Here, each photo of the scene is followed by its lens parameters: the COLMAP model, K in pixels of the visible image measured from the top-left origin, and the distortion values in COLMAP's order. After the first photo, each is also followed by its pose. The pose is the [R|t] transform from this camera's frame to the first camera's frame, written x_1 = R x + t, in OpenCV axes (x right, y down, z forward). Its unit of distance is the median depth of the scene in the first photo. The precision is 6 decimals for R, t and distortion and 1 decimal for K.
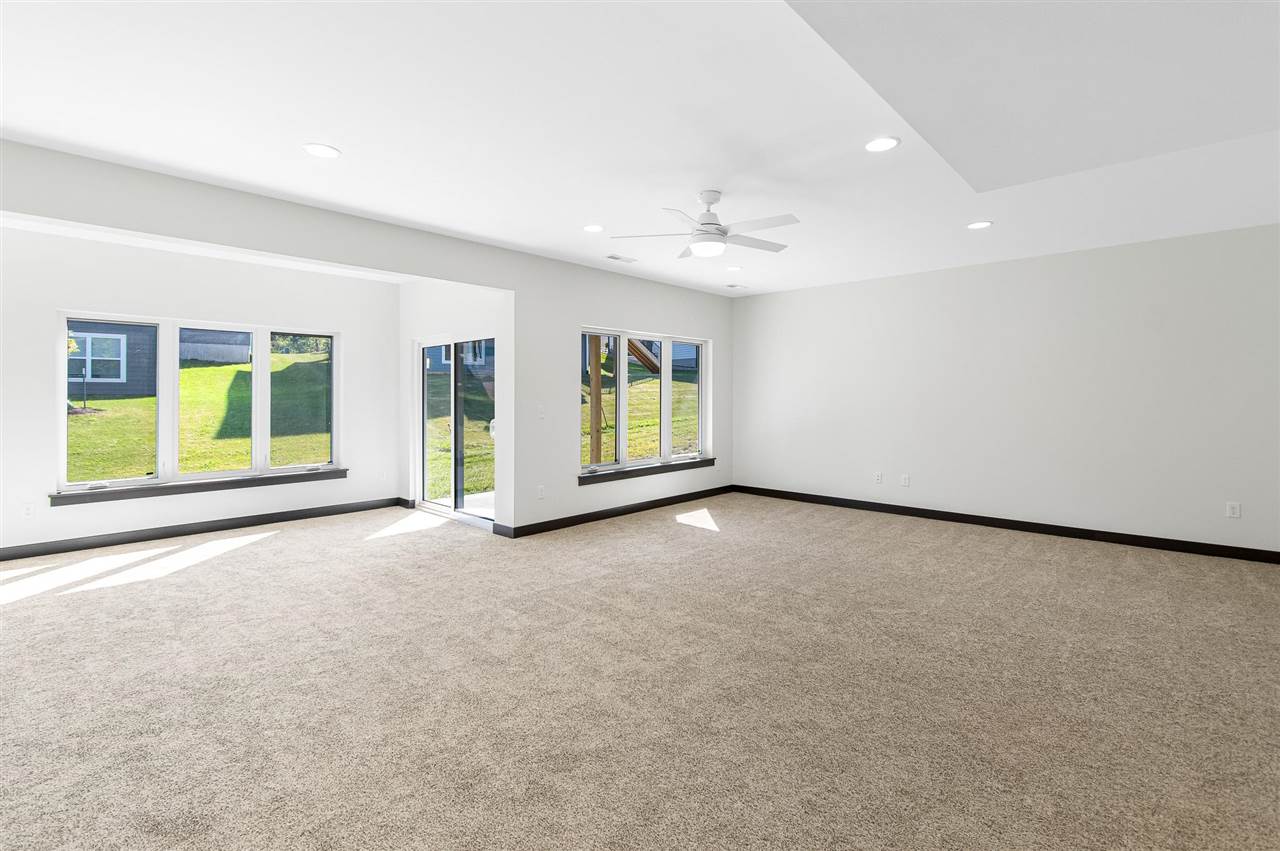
lens RADIAL K [[568.3, 0, 643.0], [0, 568.3, 414.5], [0, 0, 1]] dist [0.003386, 0.000272]
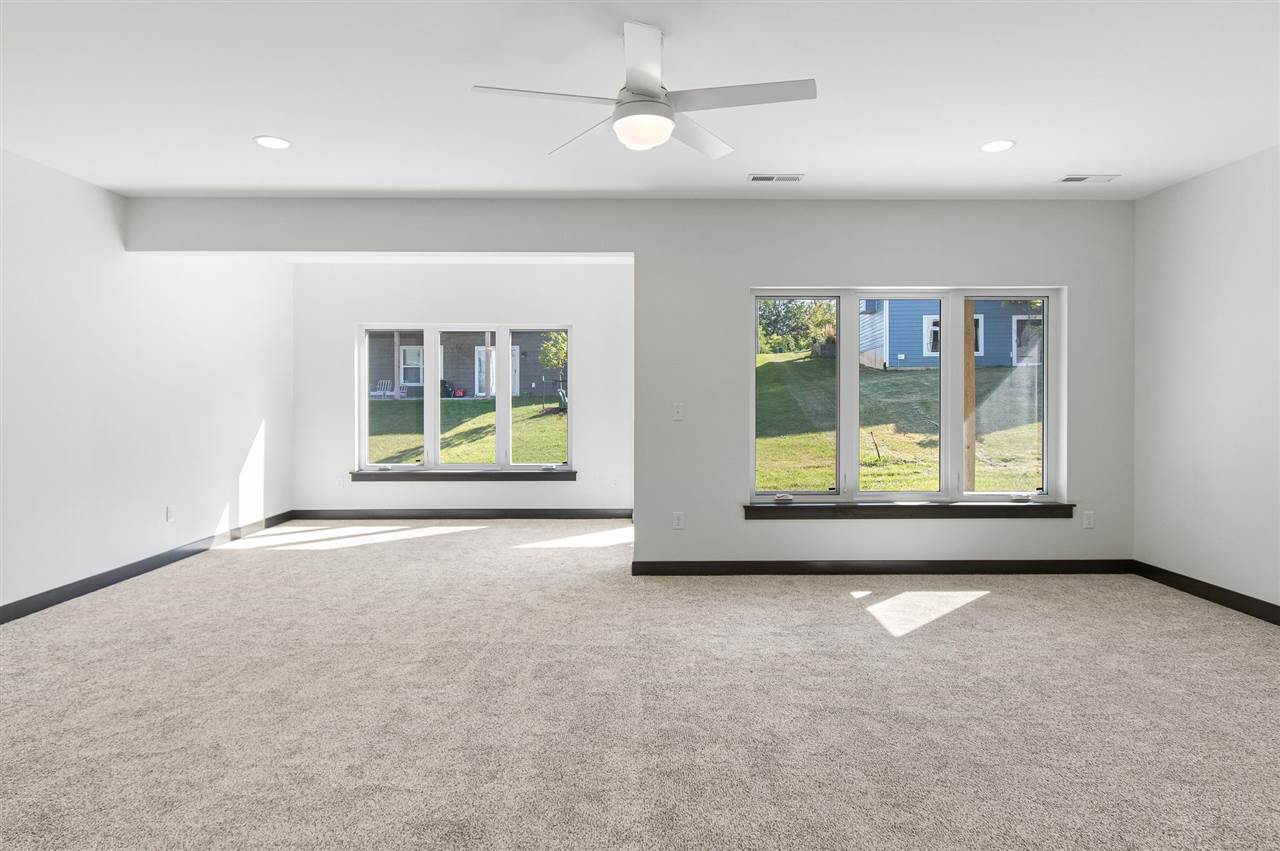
lens RADIAL K [[687.0, 0, 640.9], [0, 687.0, 423.0], [0, 0, 1]] dist [-0.000239, -0.000157]
pose [[0.699395, 0.024463, -0.714317, 0.429191], [-0.021813, 0.999679, 0.012879, -0.000074], [0.714402, 0.006574, 0.699704, 0.347718]]
